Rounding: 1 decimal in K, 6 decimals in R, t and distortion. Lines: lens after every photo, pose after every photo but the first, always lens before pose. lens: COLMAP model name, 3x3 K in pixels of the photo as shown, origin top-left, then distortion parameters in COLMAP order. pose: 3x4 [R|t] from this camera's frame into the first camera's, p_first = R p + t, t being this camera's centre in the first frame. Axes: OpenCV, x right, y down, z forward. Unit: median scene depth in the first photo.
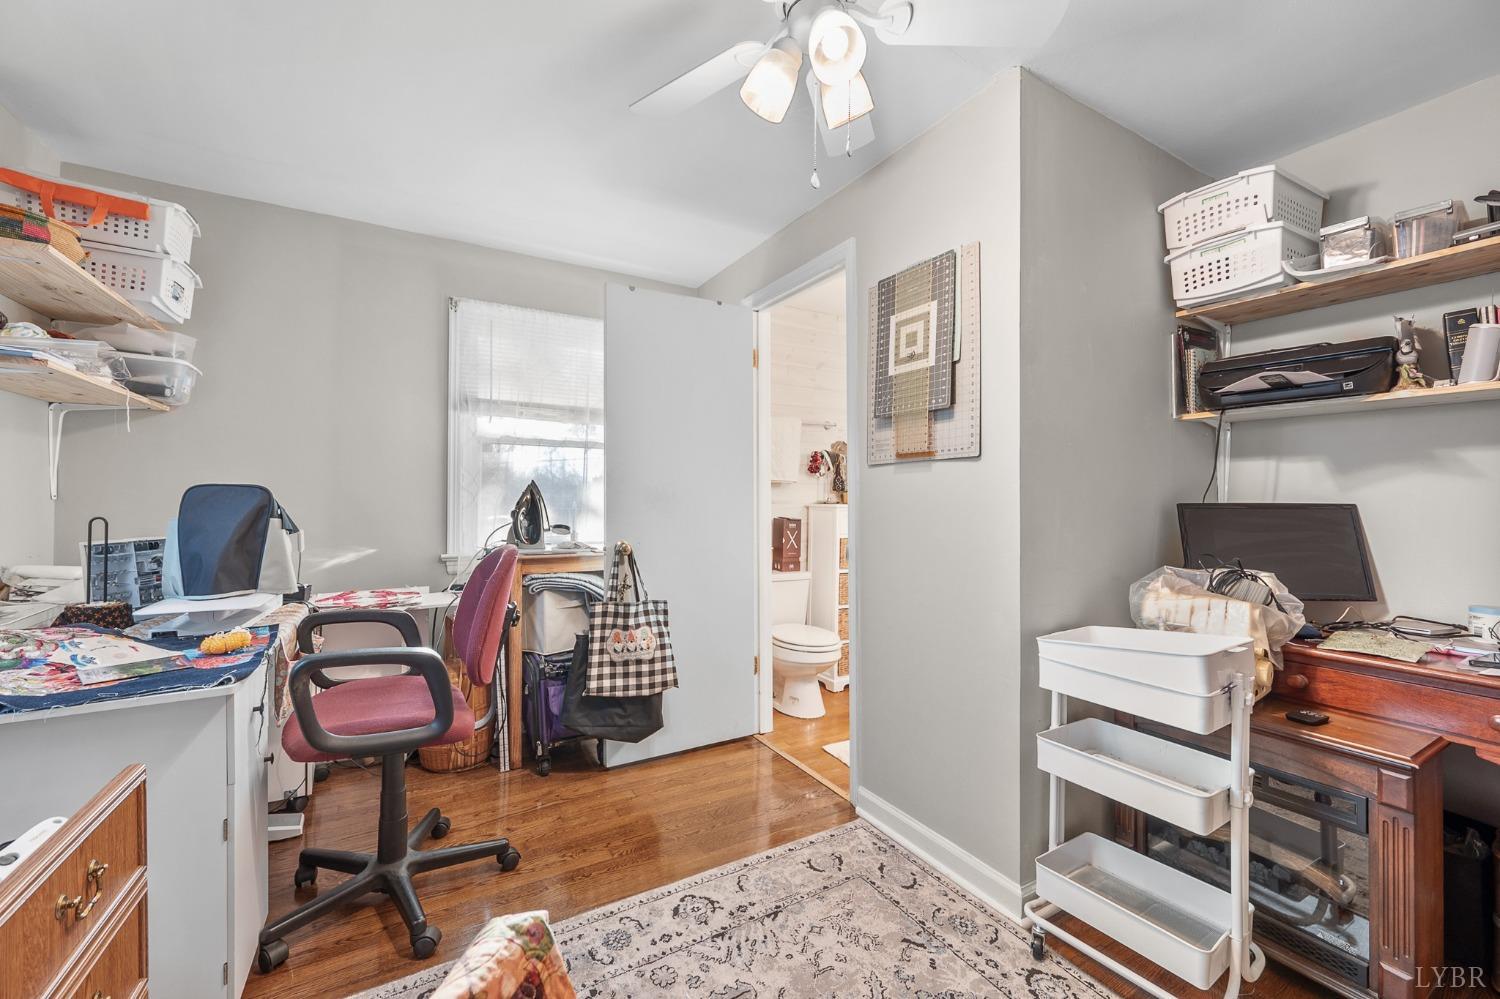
lens RADIAL K [[597.5, 0, 754.3], [0, 597.5, 496.1], [0, 0, 1]] dist [-0.000051, -0.000350]
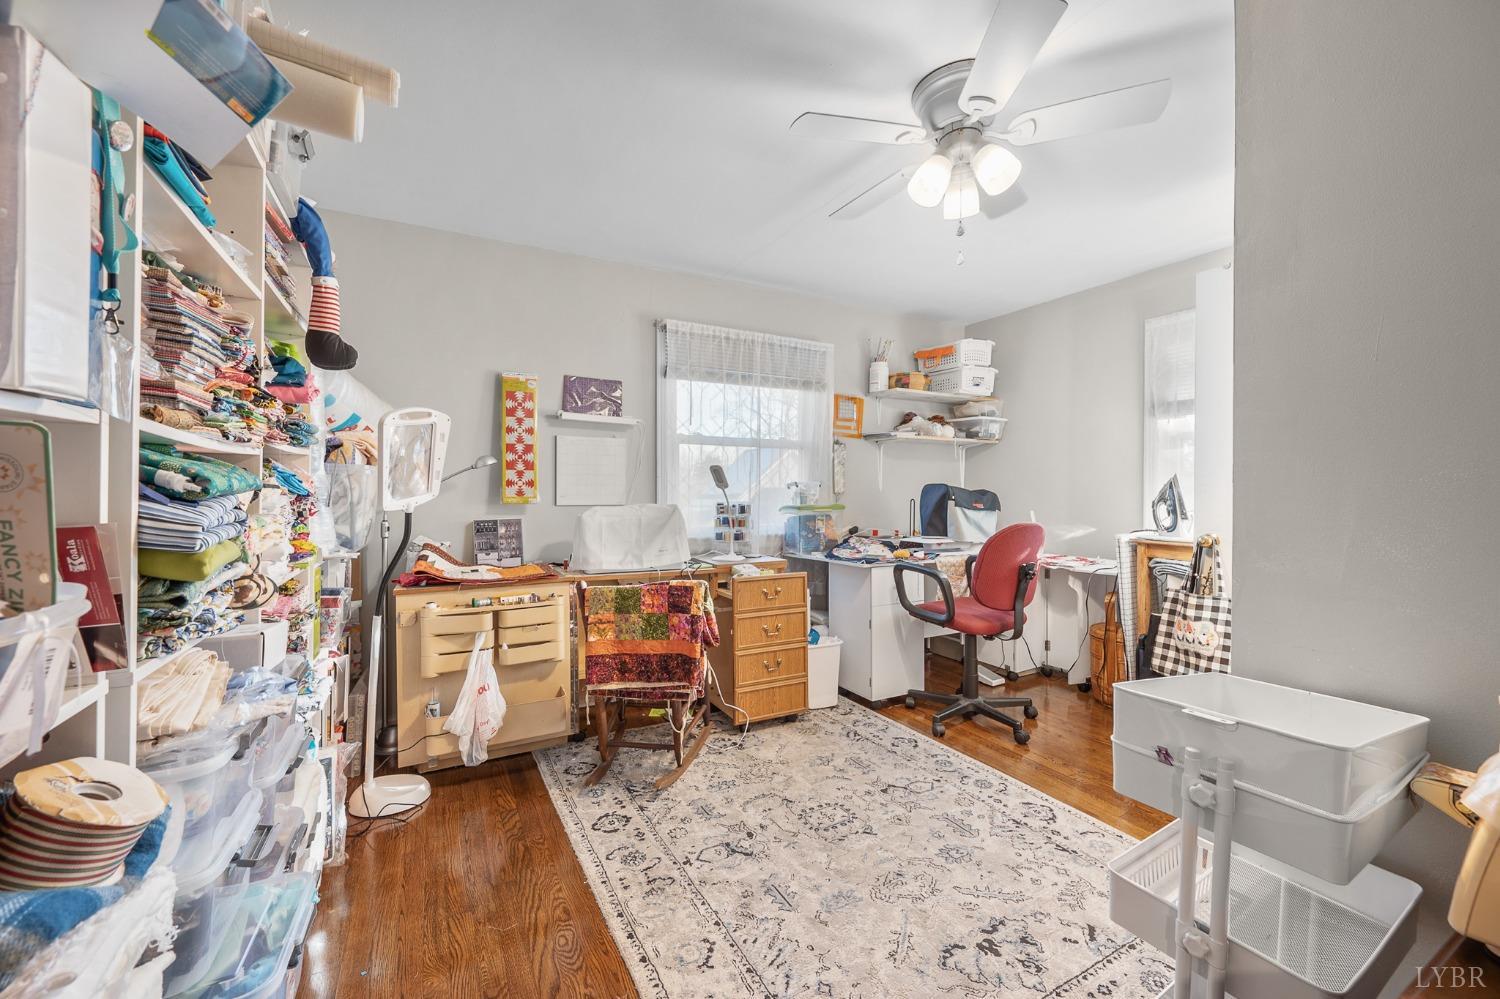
lens RADIAL K [[597.5, 0, 751.9], [0, 597.5, 492.7], [0, 0, 1]] dist [-0.000051, -0.000350]
pose [[-0.027240, -0.002195, -0.999627, 0.811449], [0.003267, 0.999992, -0.002285, 0.009487], [0.999624, -0.003328, -0.027233, 0.293248]]
